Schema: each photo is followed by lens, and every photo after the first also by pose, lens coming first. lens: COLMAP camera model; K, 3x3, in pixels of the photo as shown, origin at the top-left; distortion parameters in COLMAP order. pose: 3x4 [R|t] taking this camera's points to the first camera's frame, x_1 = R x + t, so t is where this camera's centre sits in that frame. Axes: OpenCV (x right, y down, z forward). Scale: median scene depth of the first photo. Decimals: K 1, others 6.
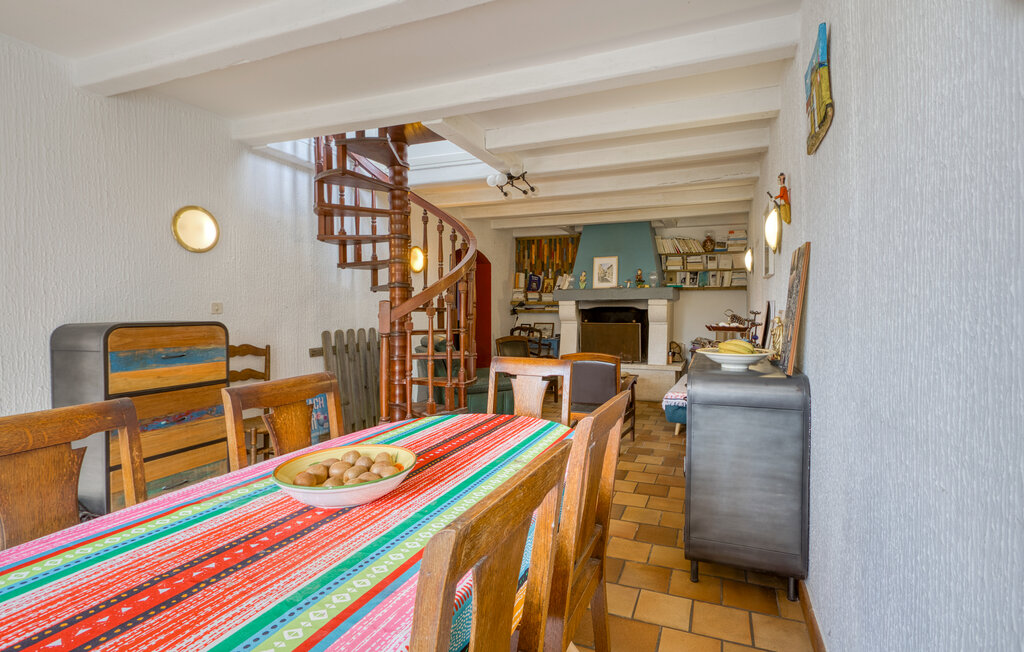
lens RADIAL K [[481.2, 0, 523.0], [0, 481.2, 319.8], [0, 0, 1]] dist [-0.001418, -0.000015]
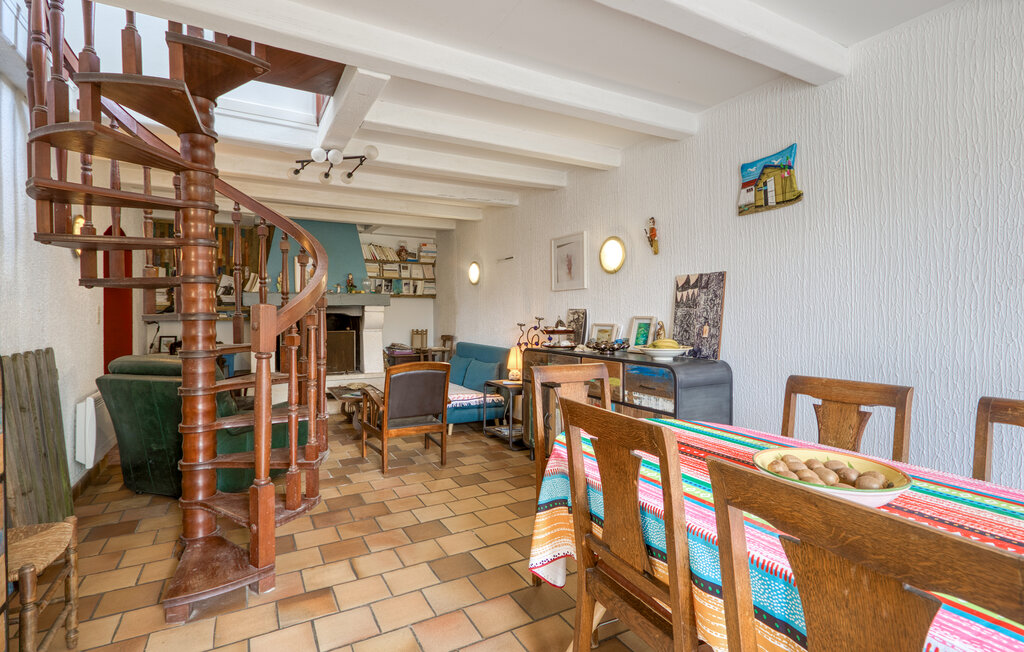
lens RADIAL K [[481.2, 0, 517.5], [0, 481.2, 318.1], [0, 0, 1]] dist [-0.001418, -0.000015]
pose [[0.651083, -0.004981, 0.758990, -0.248752], [0.017619, 0.999808, -0.008552, -0.003508], [-0.758802, 0.018941, 0.651046, 0.130696]]
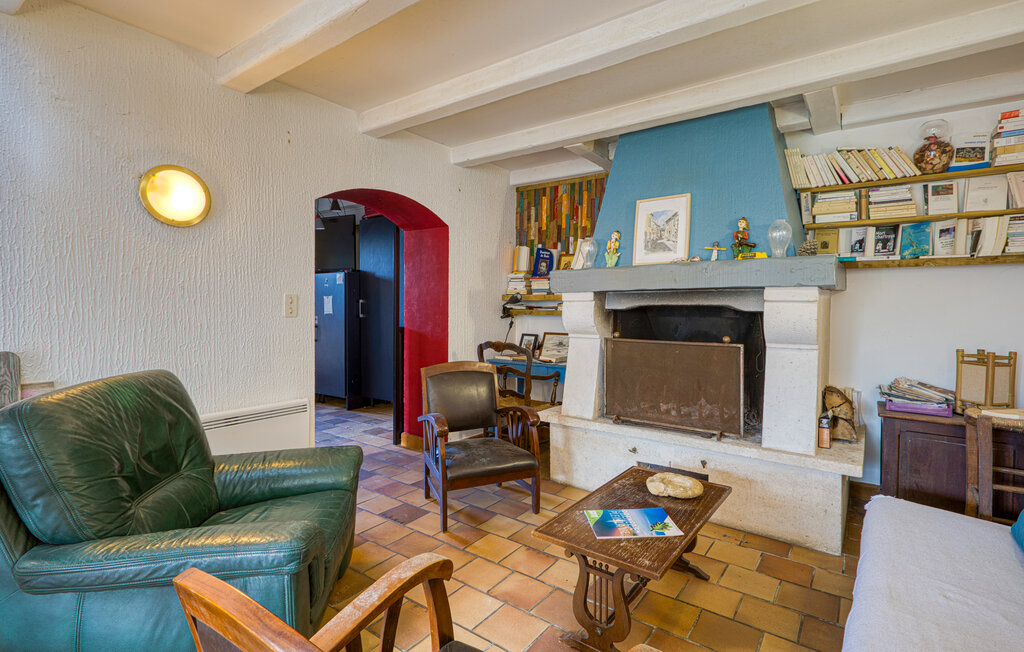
lens RADIAL K [[502.4, 0, 467.0], [0, 502.4, 311.4], [0, 0, 1]] dist [-0.004183, 0.000027]
pose [[0.955636, 0.012100, -0.294300, 0.133159], [-0.016682, 0.999776, -0.013064, -0.010992], [0.294076, 0.017394, 0.955624, 0.477366]]
